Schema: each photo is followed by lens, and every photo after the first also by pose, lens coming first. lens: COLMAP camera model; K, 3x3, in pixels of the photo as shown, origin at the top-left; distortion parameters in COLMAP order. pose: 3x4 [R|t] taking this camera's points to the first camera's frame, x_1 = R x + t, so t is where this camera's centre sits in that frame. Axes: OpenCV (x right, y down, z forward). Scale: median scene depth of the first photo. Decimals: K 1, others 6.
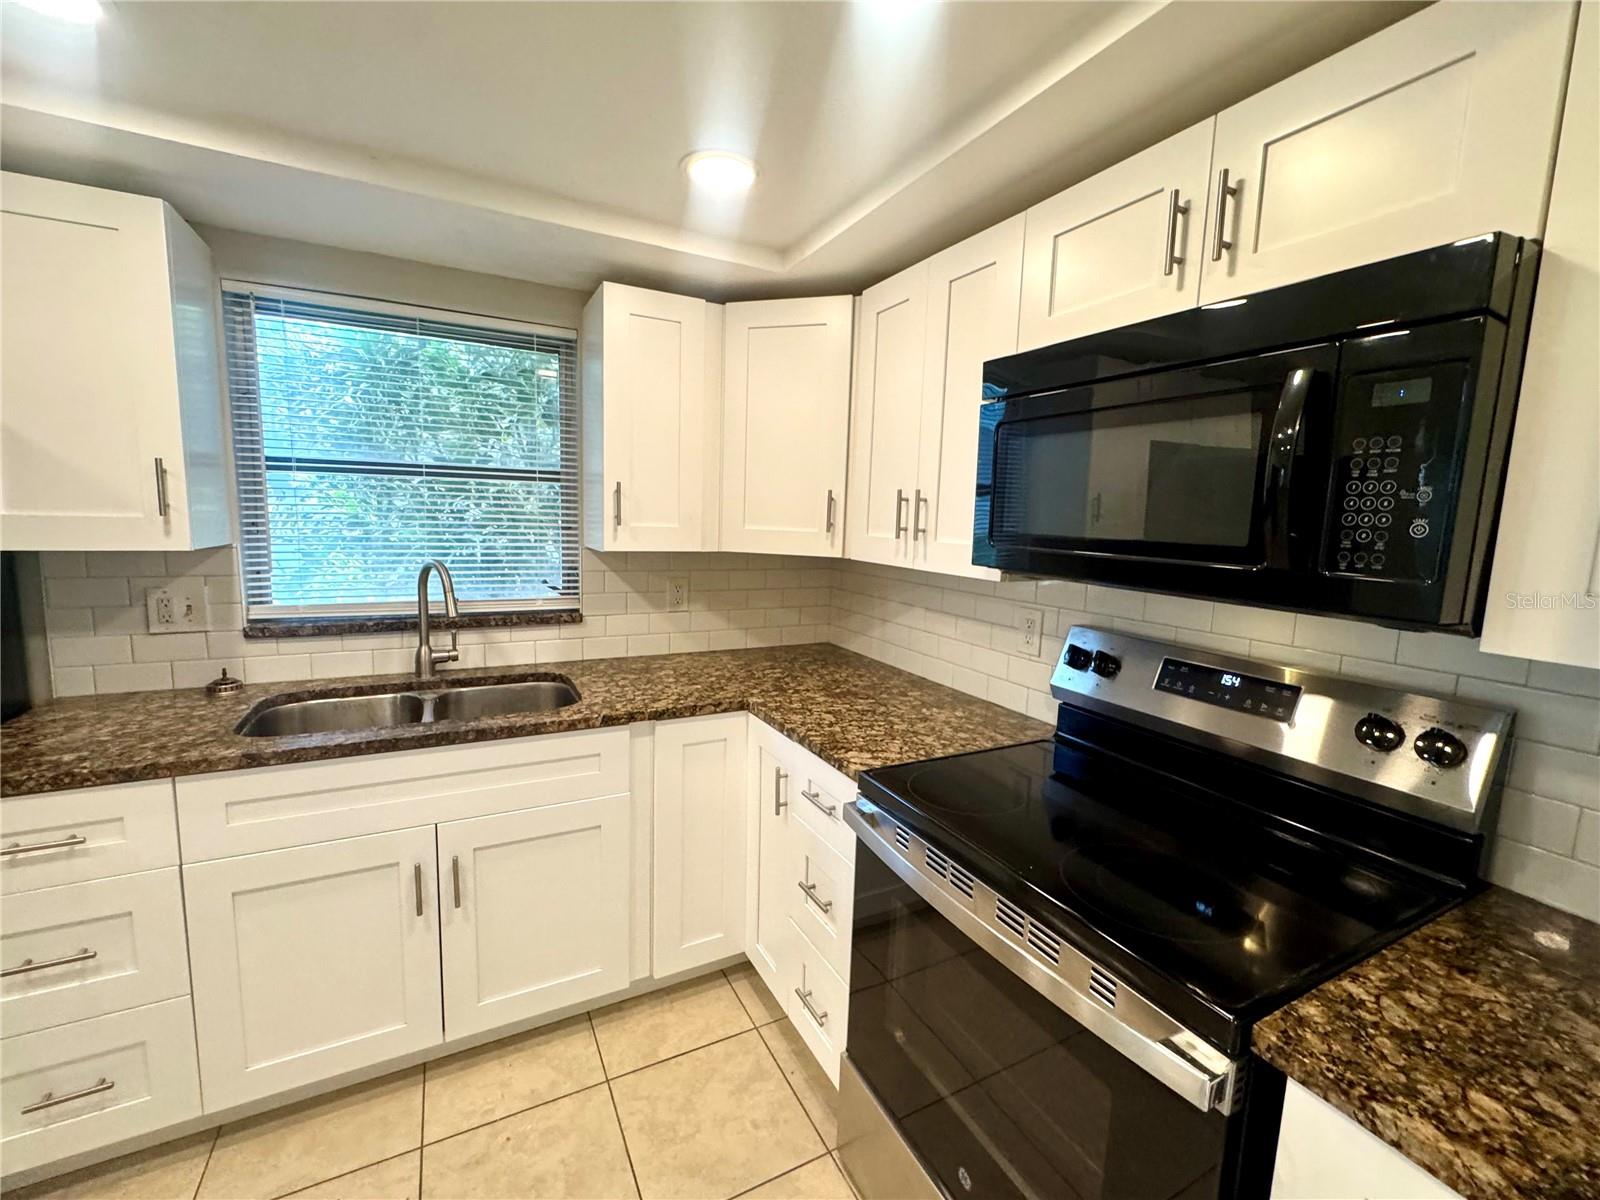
lens RADIAL K [[663.6, 0, 797.6], [0, 663.6, 598.0], [0, 0, 1]] dist [-0.004403, 0.000035]
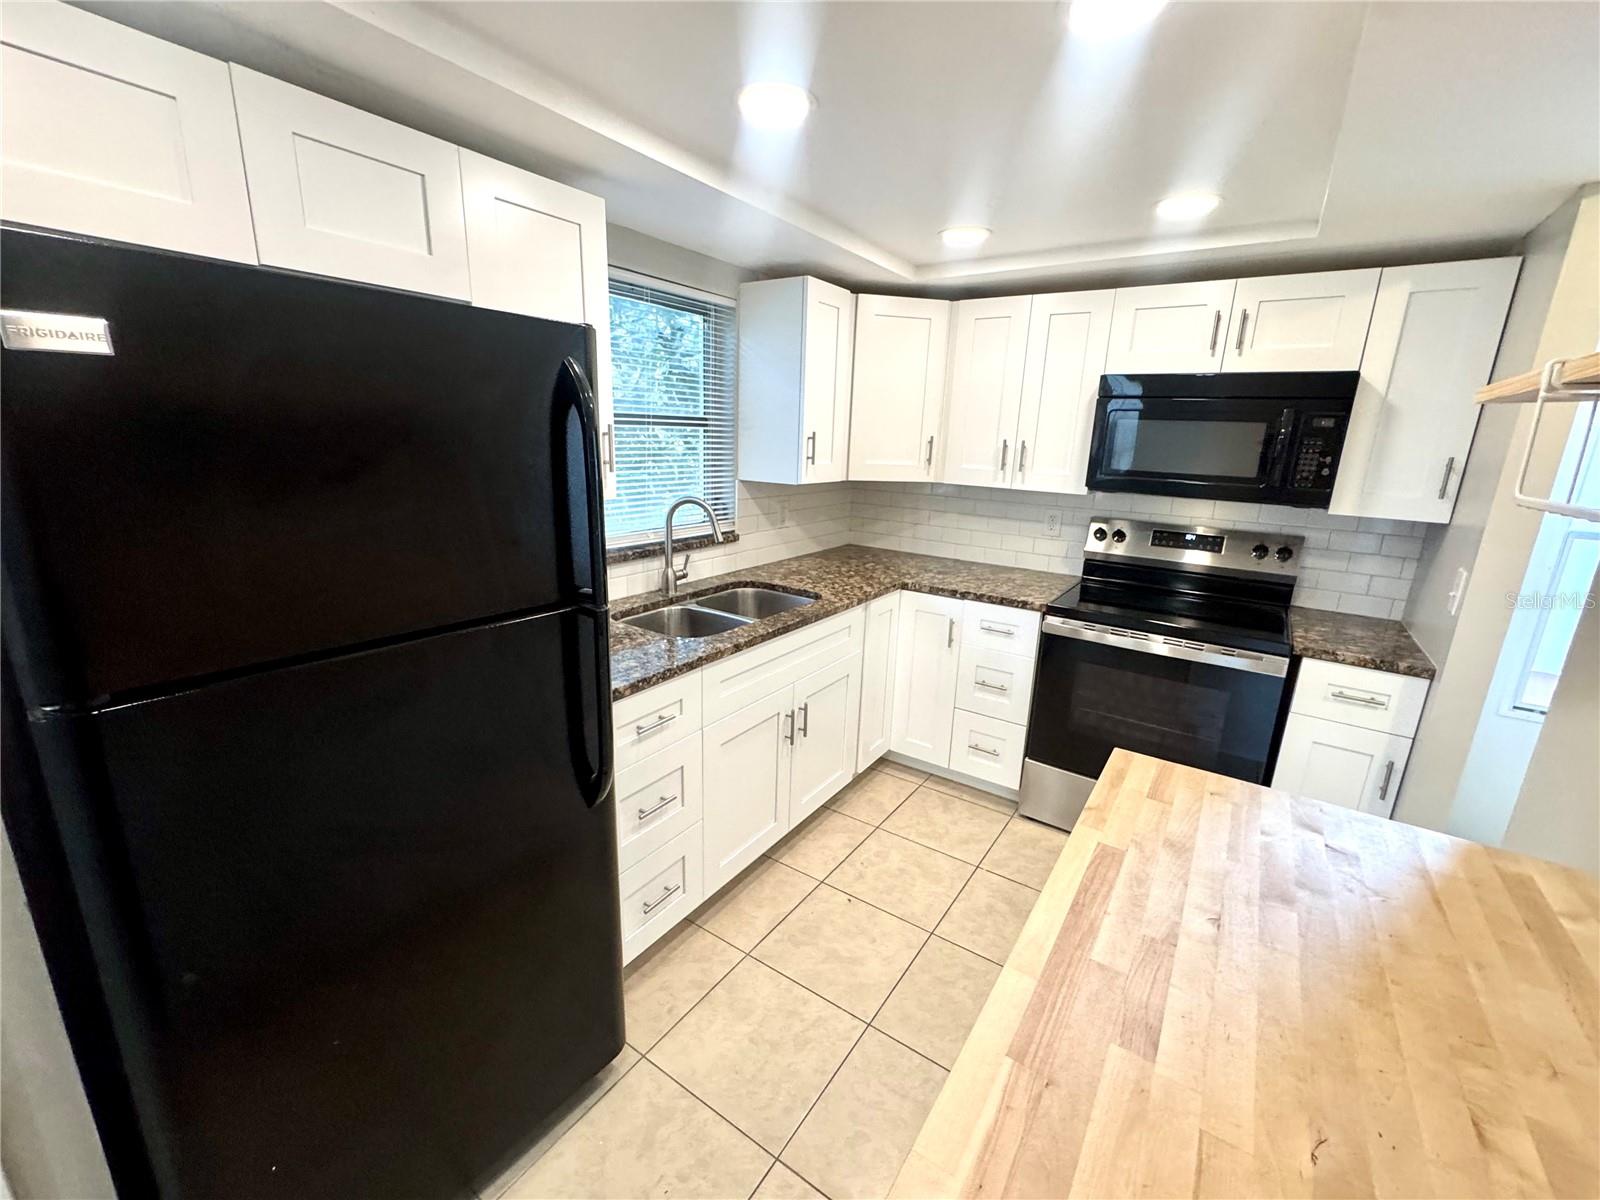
lens RADIAL K [[663.6, 0, 798.5], [0, 663.6, 598.1], [0, 0, 1]] dist [-0.004403, 0.000035]
pose [[0.883449, -0.117079, 0.453664, -1.047865], [0.053753, 0.987209, 0.150097, -0.050333], [-0.465434, -0.108217, 0.878442, -0.222987]]
